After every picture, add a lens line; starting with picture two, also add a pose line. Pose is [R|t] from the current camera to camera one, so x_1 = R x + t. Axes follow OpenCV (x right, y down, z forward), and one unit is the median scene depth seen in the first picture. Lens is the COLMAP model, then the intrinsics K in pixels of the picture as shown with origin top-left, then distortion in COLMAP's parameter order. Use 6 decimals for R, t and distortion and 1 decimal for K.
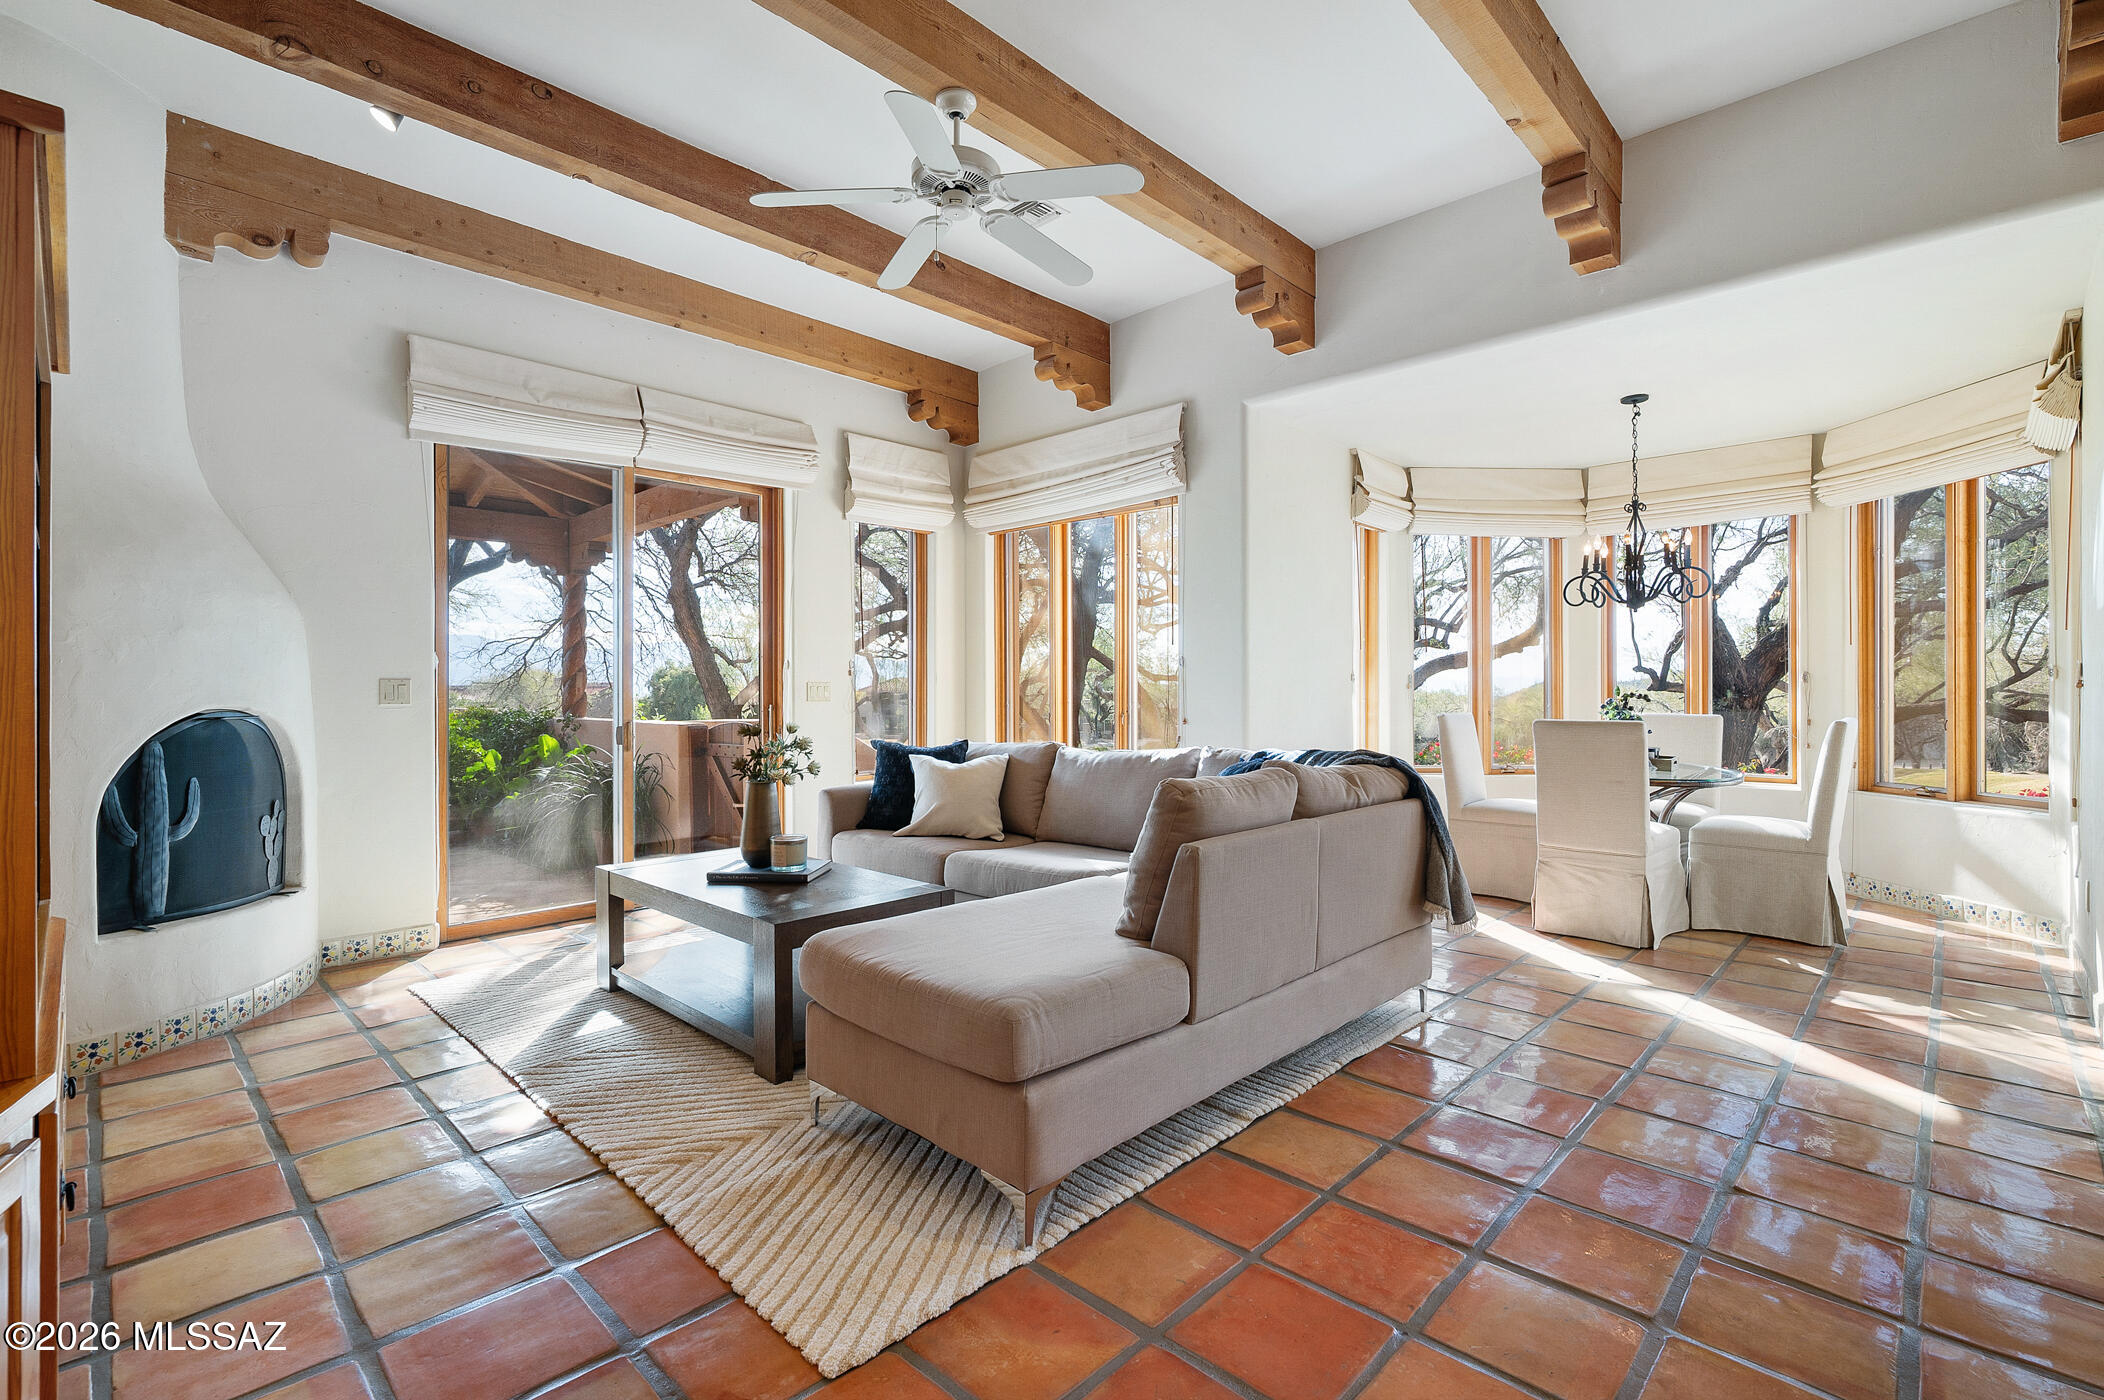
lens RADIAL K [[947.2, 0, 1052.0], [0, 947.2, 700.0], [0, 0, 1]] dist [-0.001147, -0.000491]
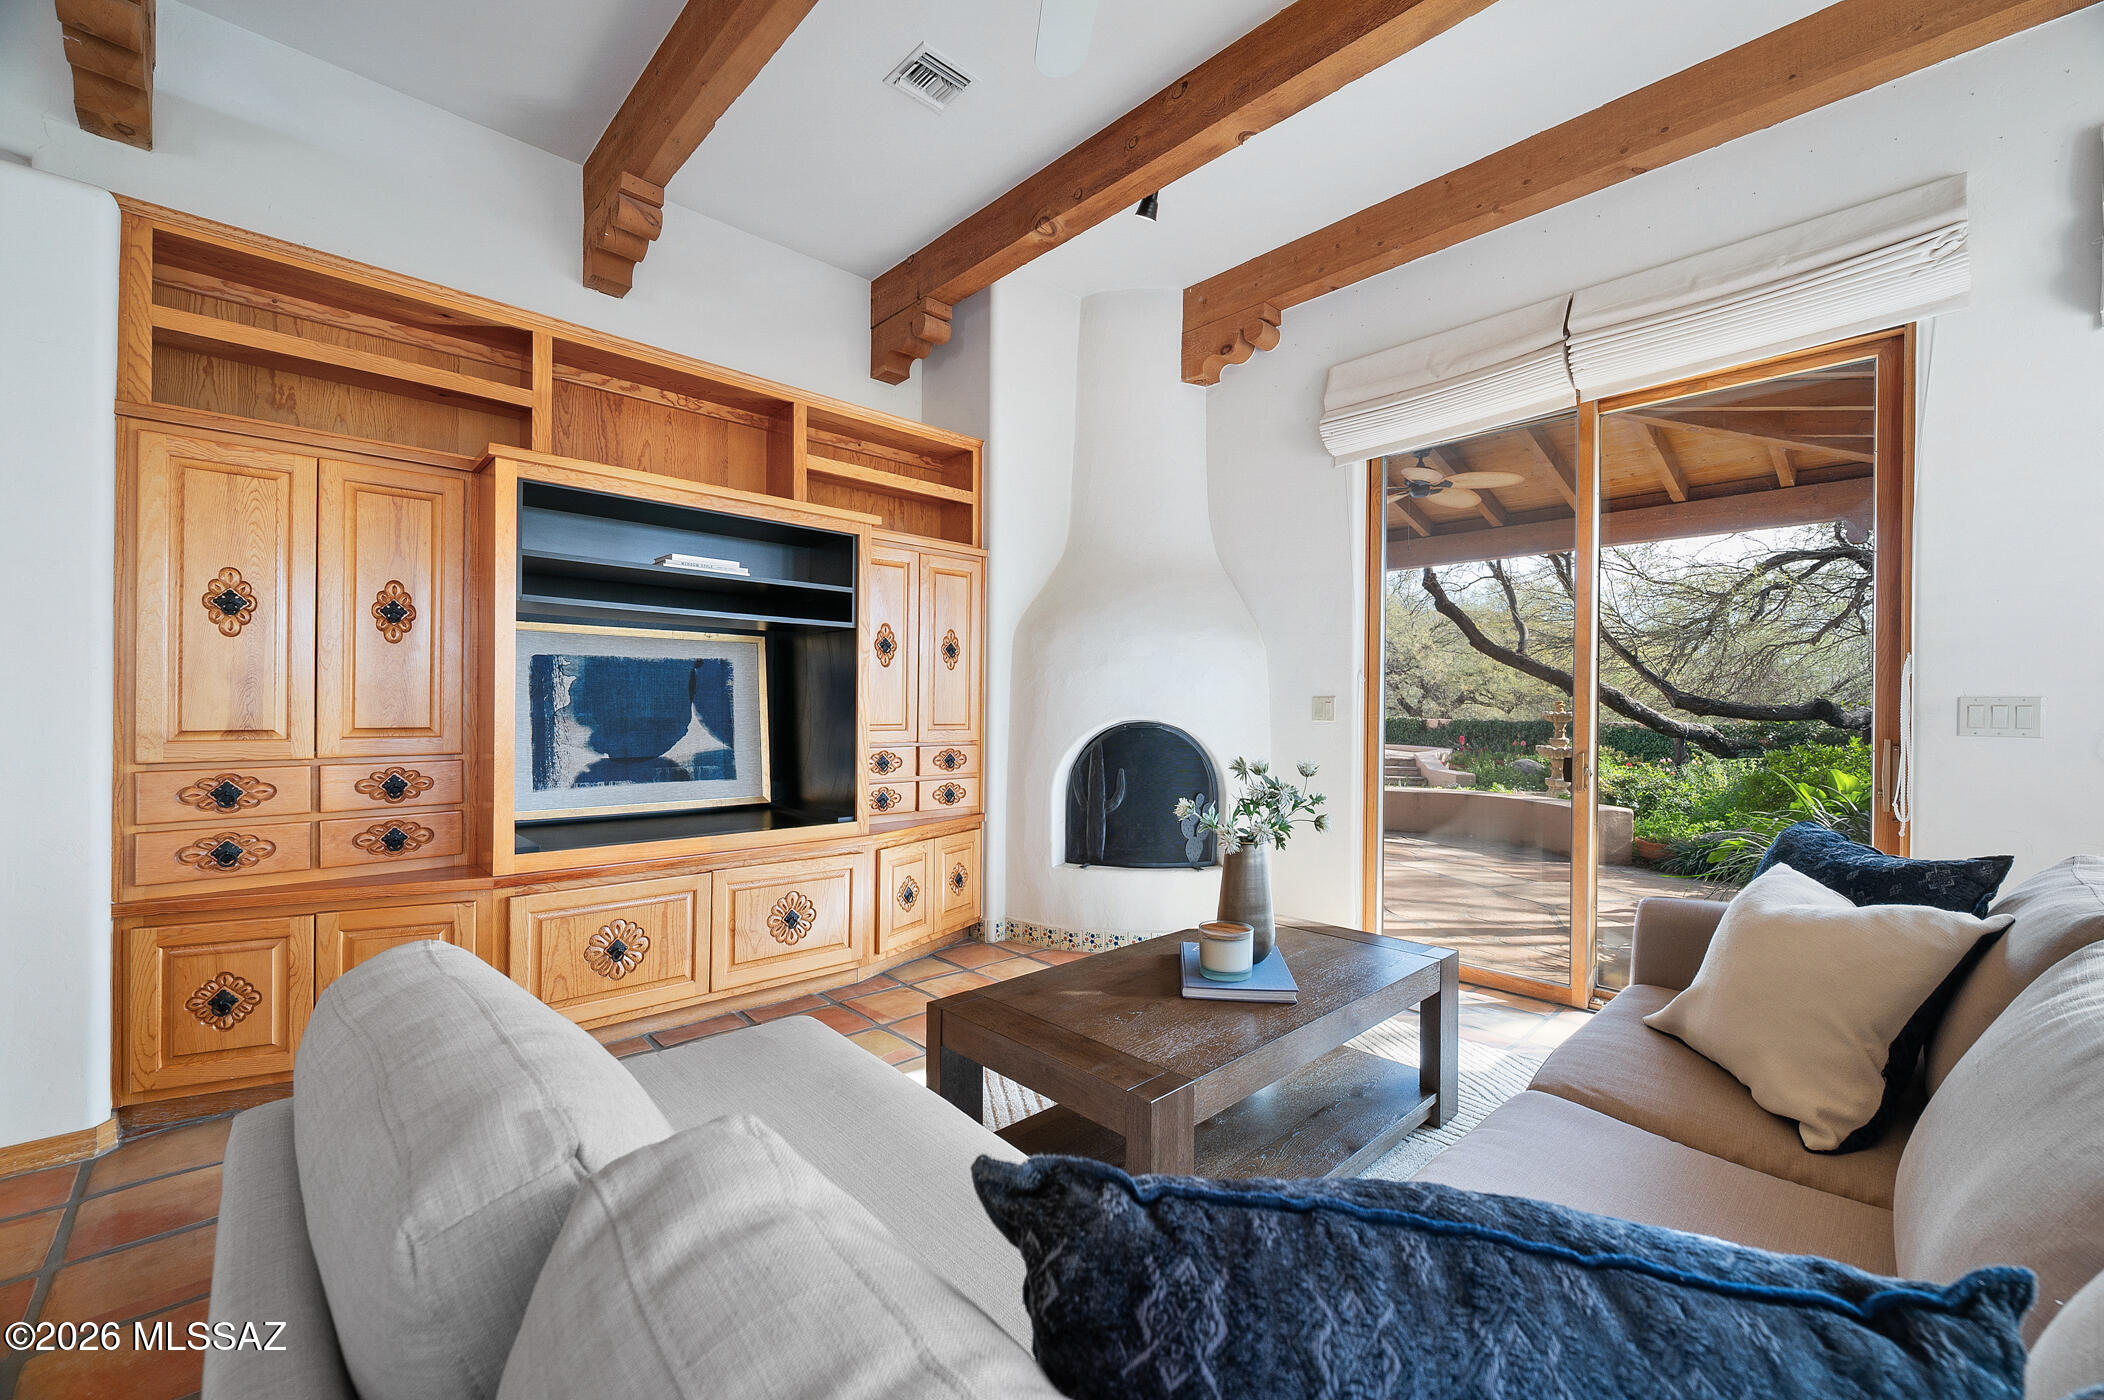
lens RADIAL K [[835.0, 0, 1052.0], [0, 835.0, 700.0], [0, 0, 1]] dist [0.000339, -0.000113]
pose [[-0.044236, 0.000924, -0.999021, 0.255439], [-0.019184, 0.999814, 0.001774, -0.013829], [0.998837, 0.019244, -0.044210, 0.731964]]
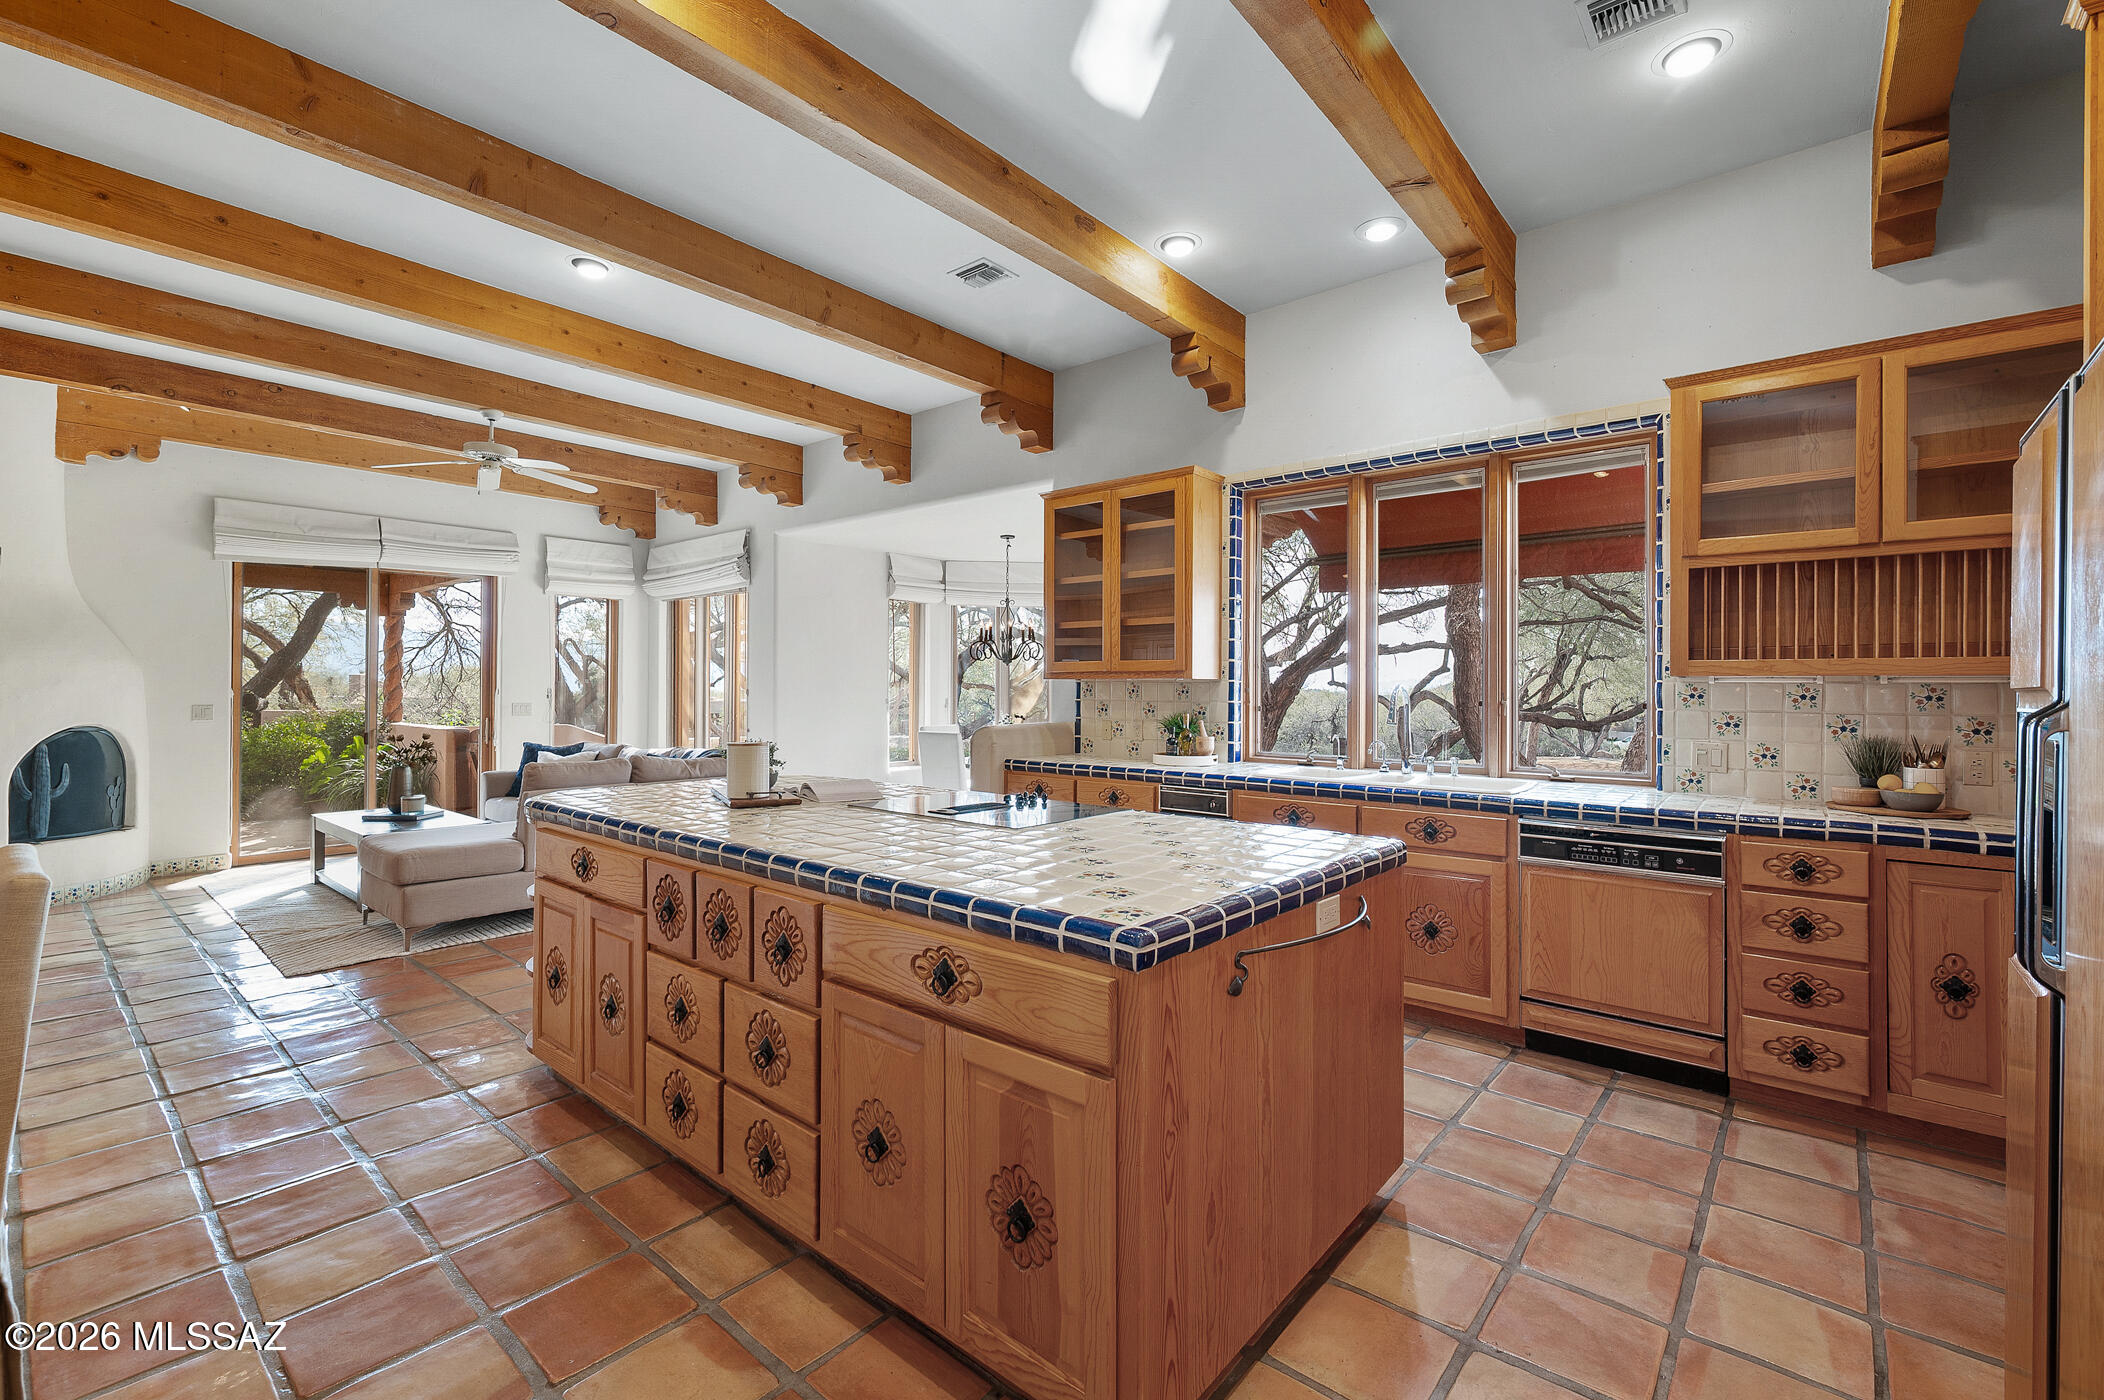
lens RADIAL K [[901.7, 0, 1057.6], [0, 901.7, 693.7], [0, 0, 1]] dist [-0.023366, 0.006946]
pose [[0.997212, 0.006156, 0.074363, 0.680607], [-0.005647, 0.999959, -0.007059, -0.039461], [-0.074403, 0.006620, 0.997206, -0.659929]]
